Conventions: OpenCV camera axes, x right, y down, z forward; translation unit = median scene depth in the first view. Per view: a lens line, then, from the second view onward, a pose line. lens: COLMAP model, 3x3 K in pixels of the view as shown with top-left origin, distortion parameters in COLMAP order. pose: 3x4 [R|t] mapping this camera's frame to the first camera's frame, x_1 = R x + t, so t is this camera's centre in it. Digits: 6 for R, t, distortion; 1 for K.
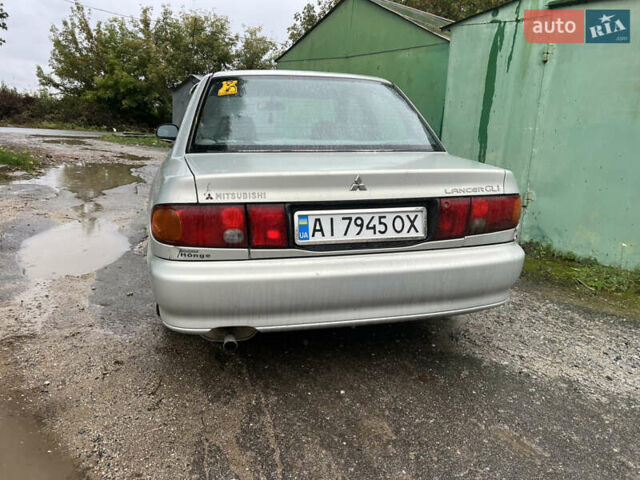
lens RADIAL K [[474.4, 0, 304.4], [0, 474.4, 239.7], [0, 0, 1]] dist [0.014821, 0.001717]
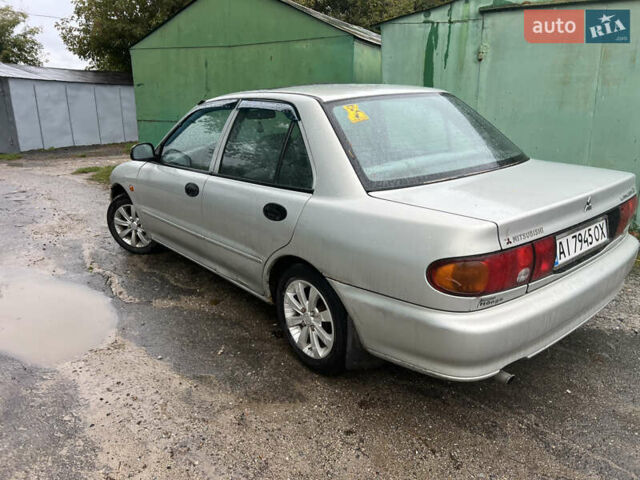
lens RADIAL K [[474.4, 0, 304.4], [0, 474.4, 239.7], [0, 0, 1]] dist [0.014821, 0.001717]
pose [[0.897952, -0.173365, 0.404508, -0.400111], [0.153891, 0.984807, 0.080455, -0.097435], [-0.412310, -0.009995, 0.910989, 0.114240]]
